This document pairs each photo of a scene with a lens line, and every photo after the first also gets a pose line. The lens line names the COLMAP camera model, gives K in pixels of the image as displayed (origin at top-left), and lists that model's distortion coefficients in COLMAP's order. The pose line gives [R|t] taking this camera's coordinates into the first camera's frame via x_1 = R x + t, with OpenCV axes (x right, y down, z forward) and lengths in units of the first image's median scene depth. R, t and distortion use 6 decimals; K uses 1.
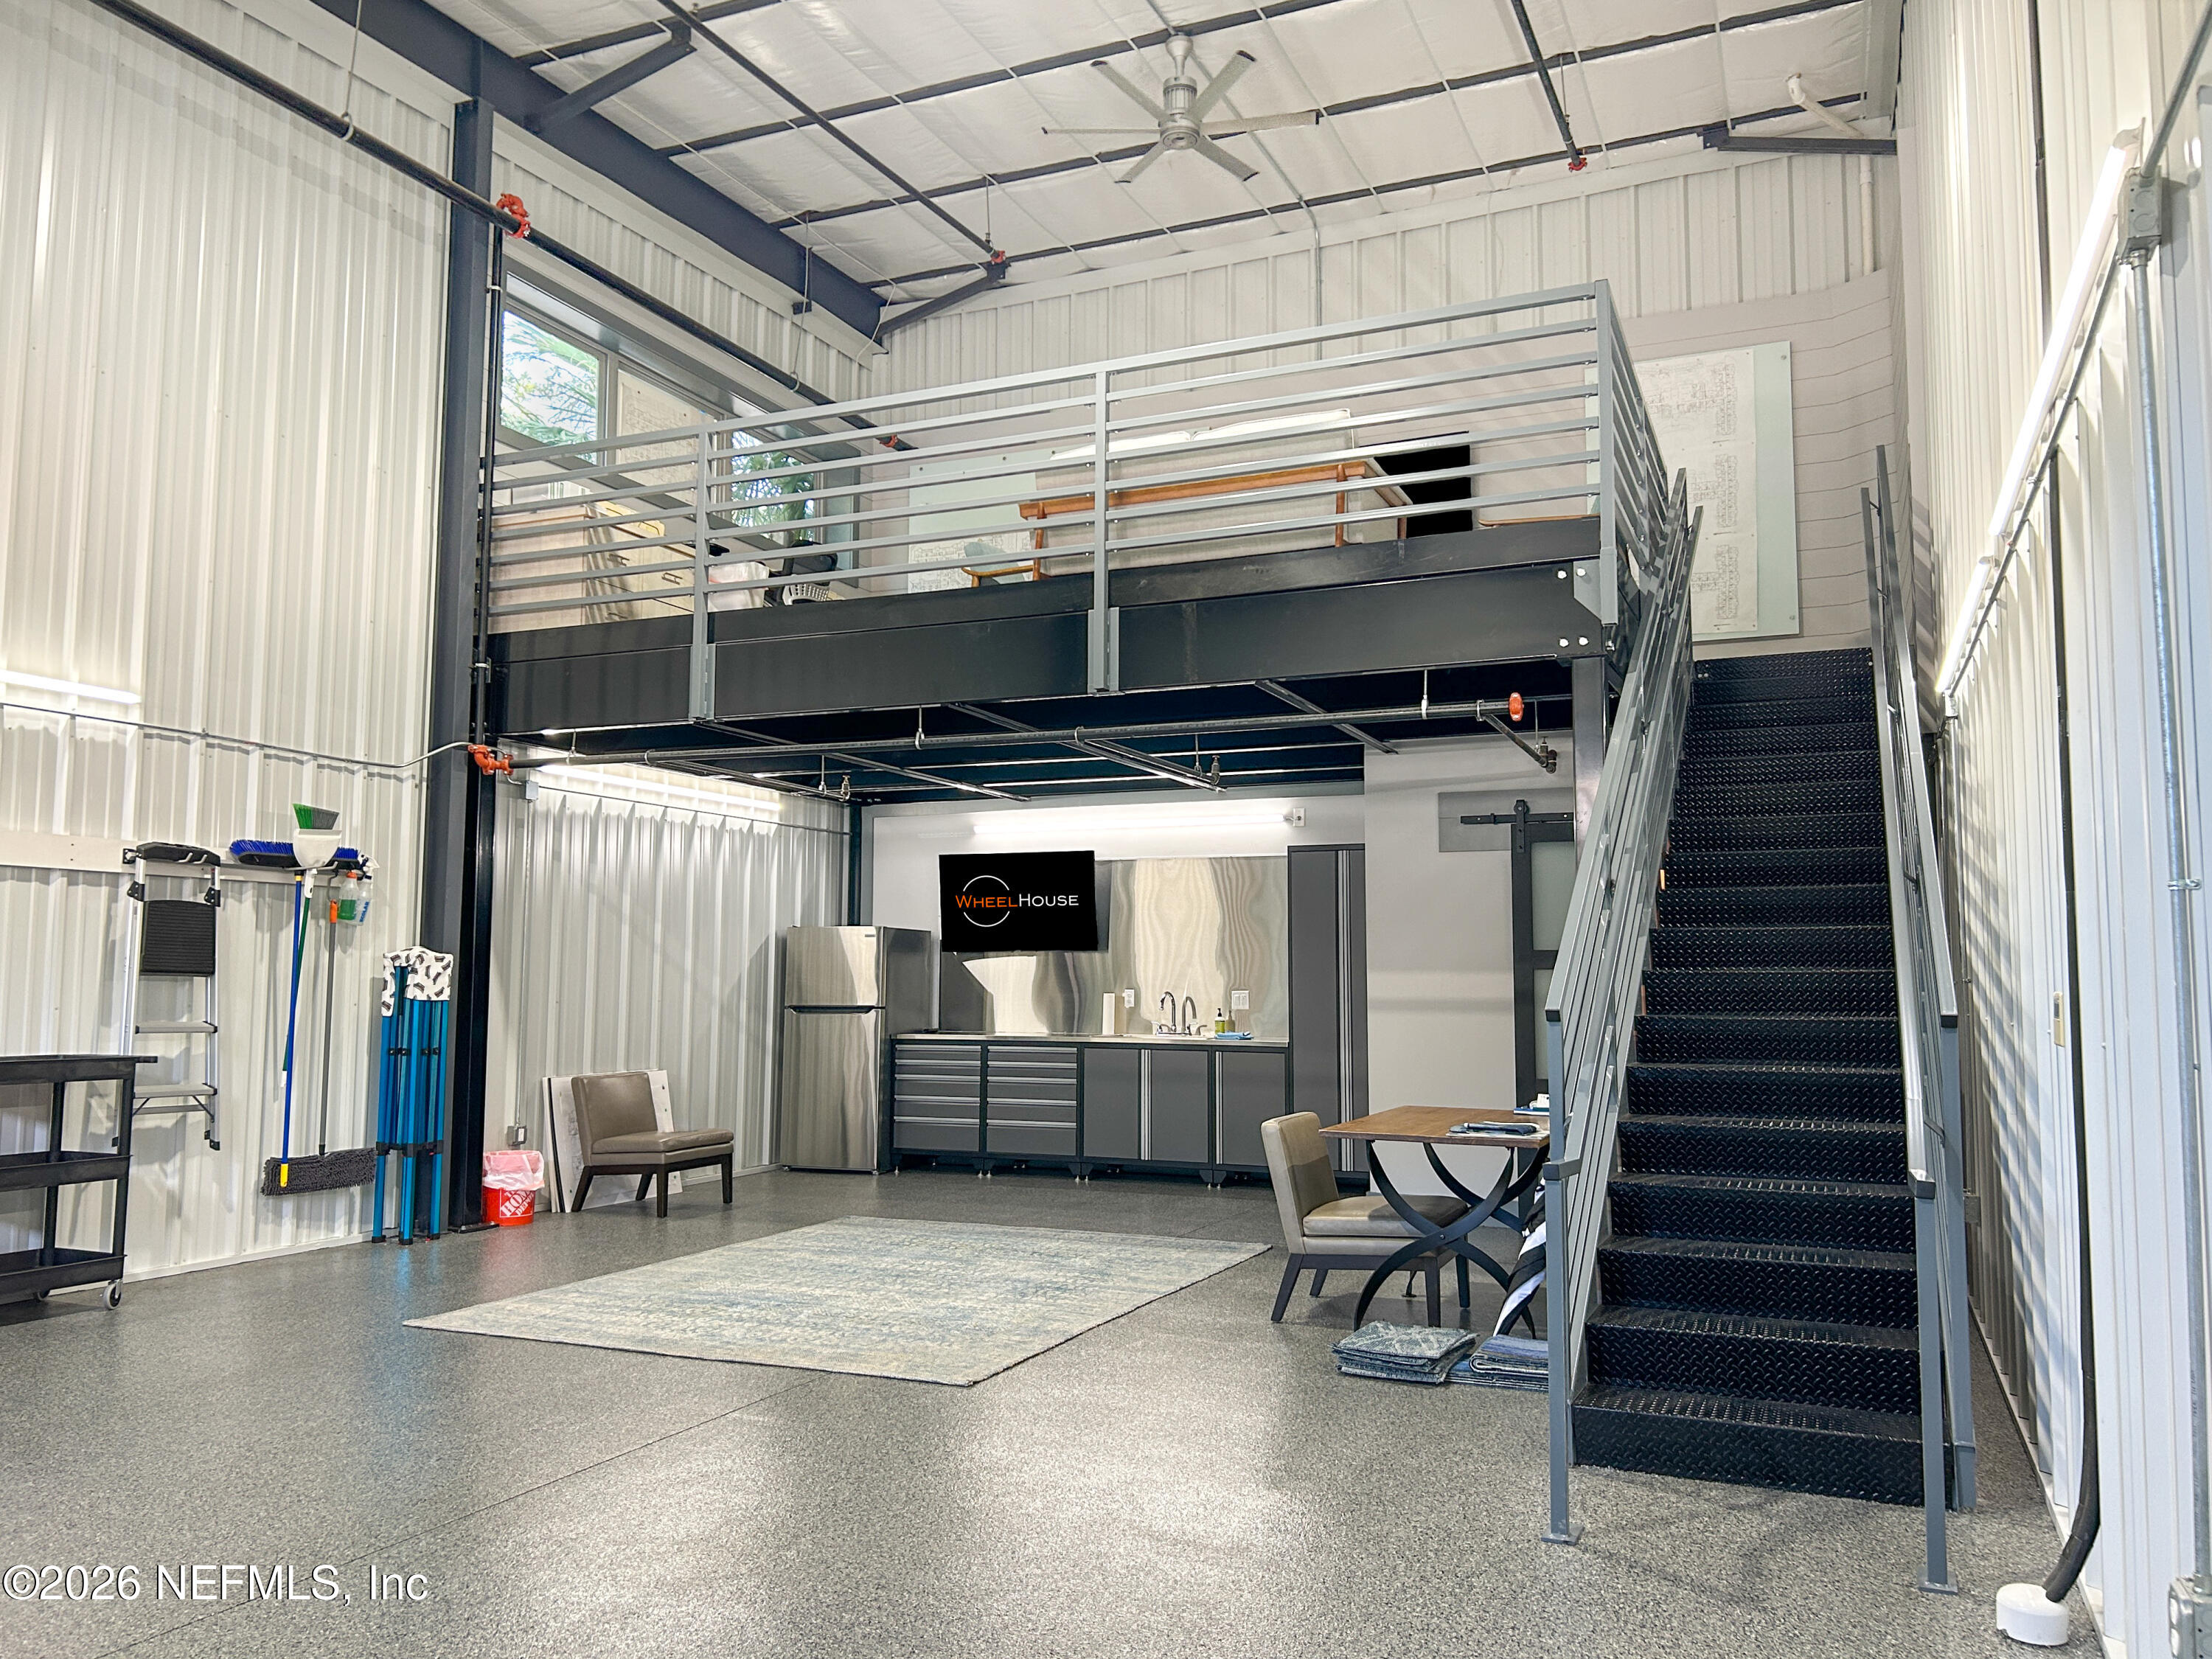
lens RADIAL K [[1666.9, 0, 1104.6], [0, 1666.9, 840.1], [0, 0, 1]] dist [0.069773, -0.004992]
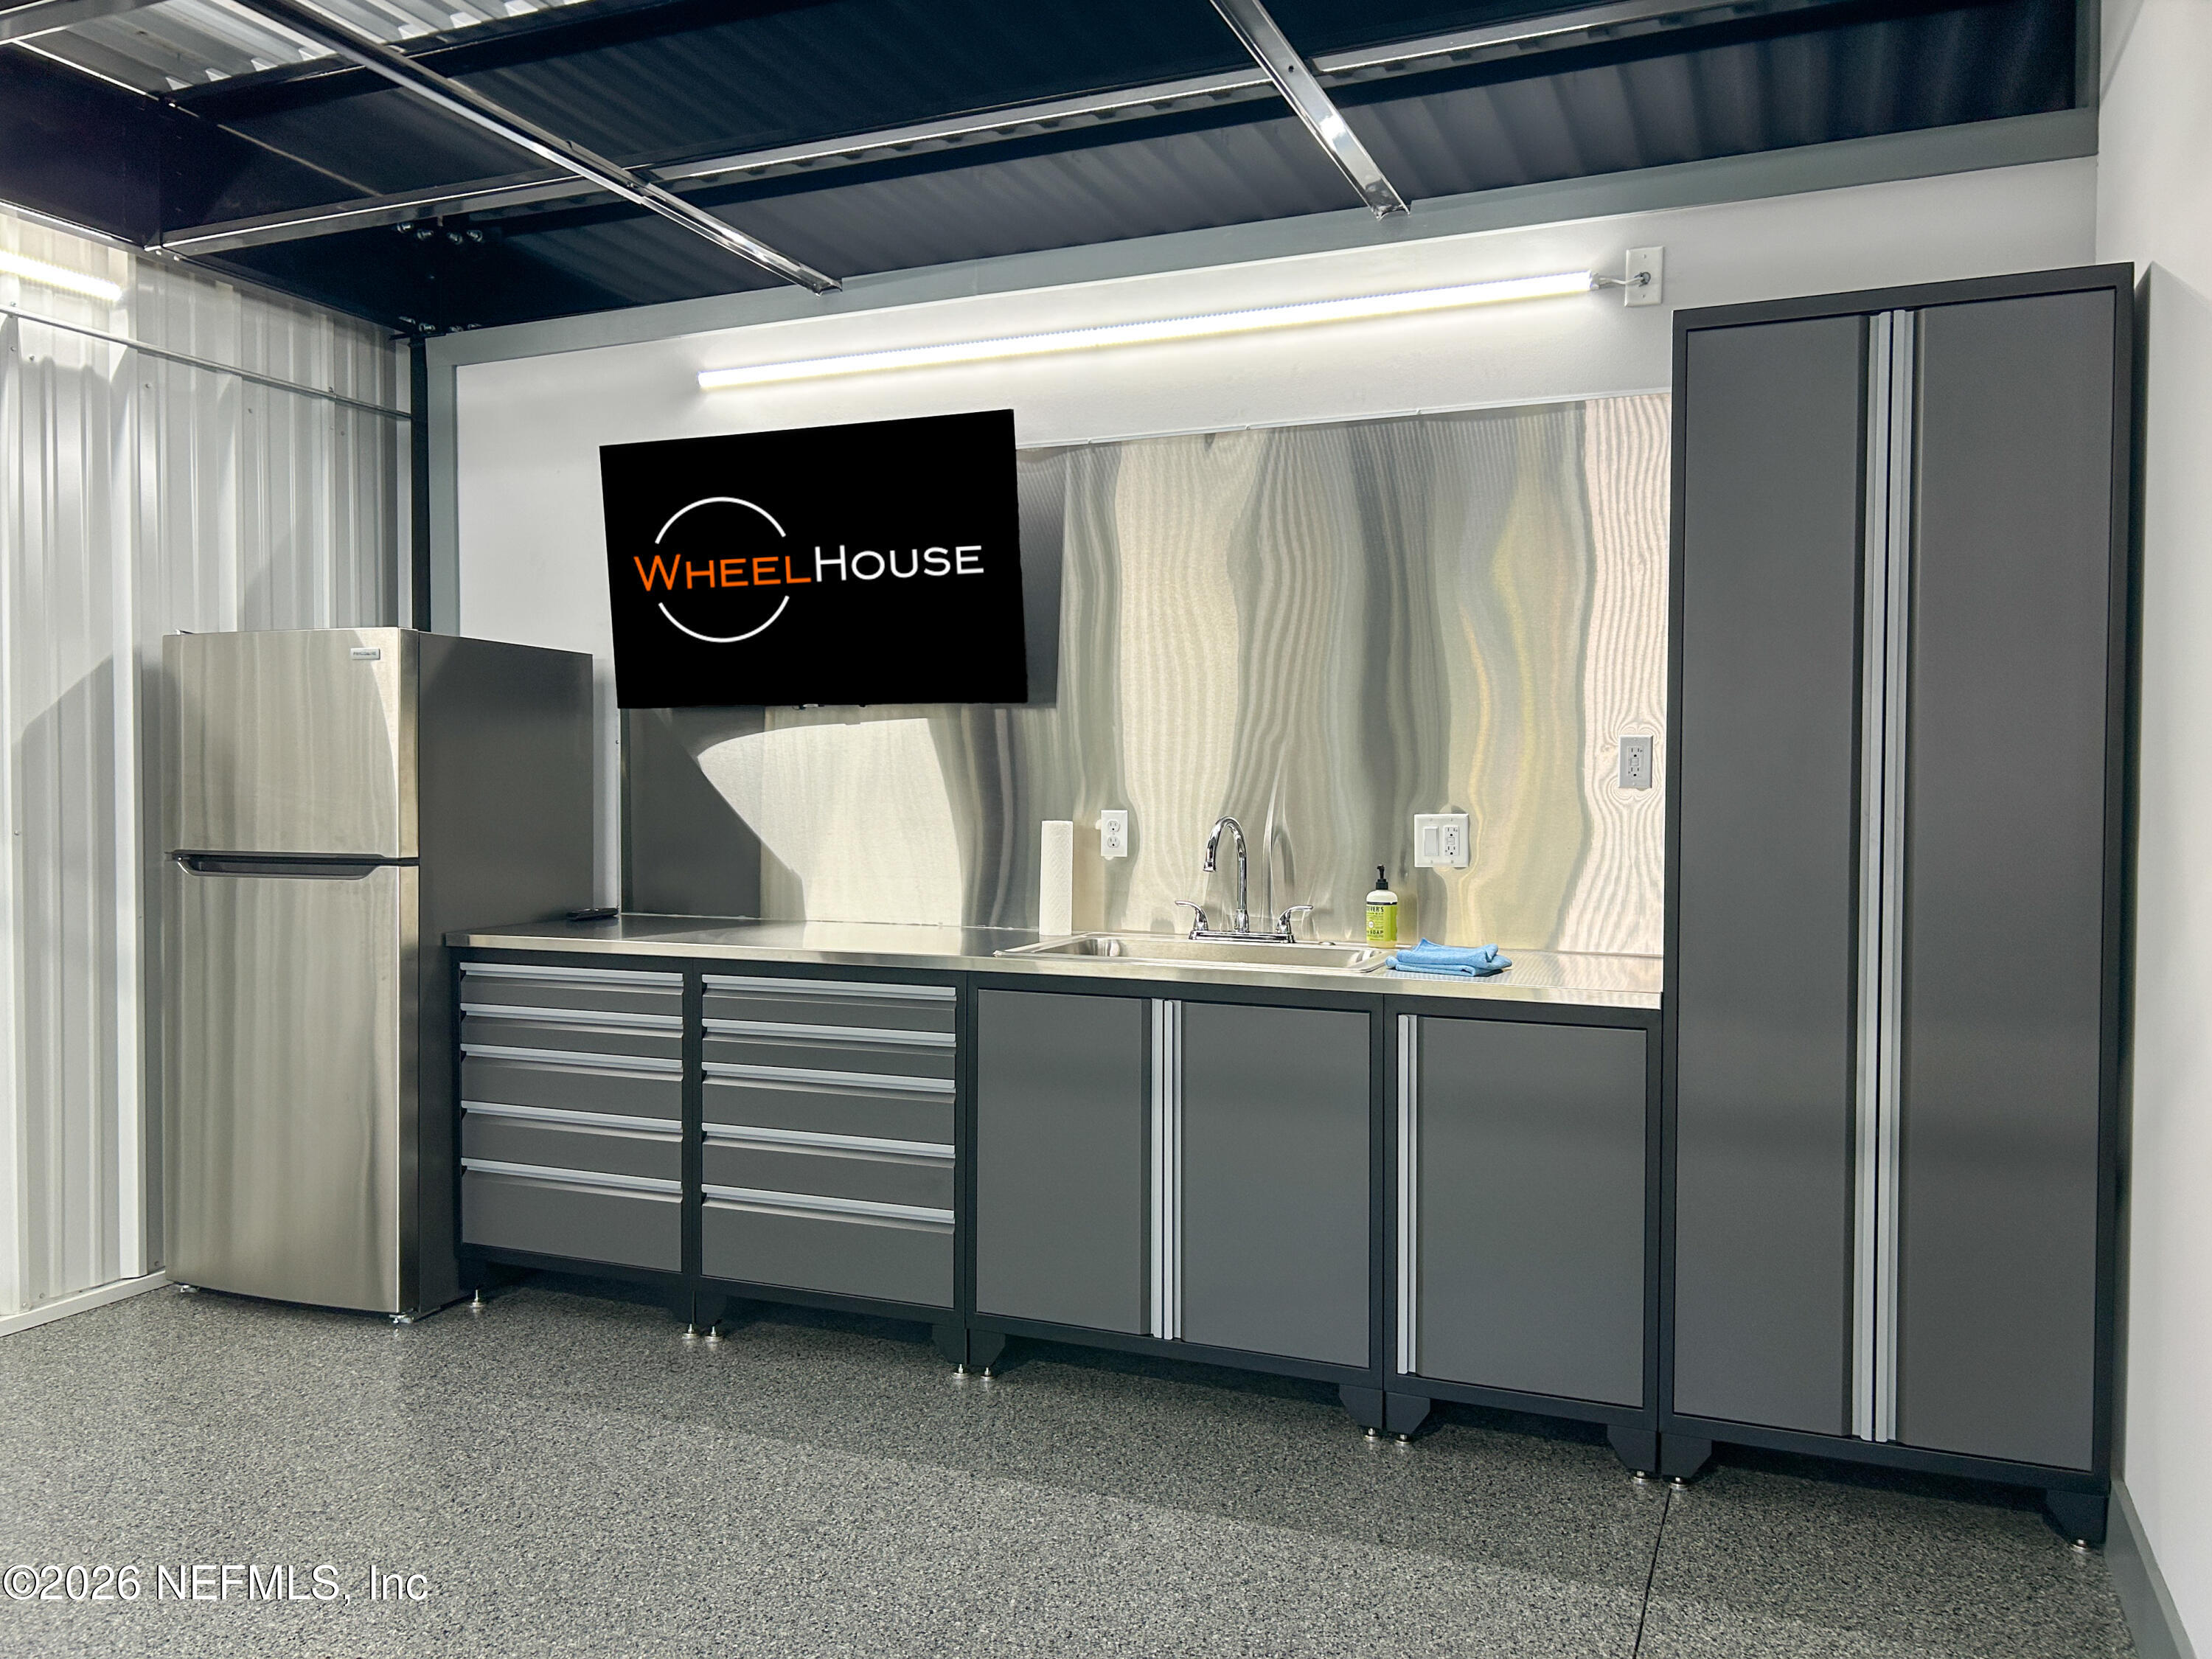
lens RADIAL K [[1666.9, 0, 1104.6], [0, 1666.9, 840.1], [0, 0, 1]] dist [0.069773, -0.004992]
pose [[0.999856, 0.001985, 0.016868, 0.006648], [-0.003905, 0.993407, 0.114577, 0.054542], [-0.016529, -0.114627, 0.993271, 0.640043]]
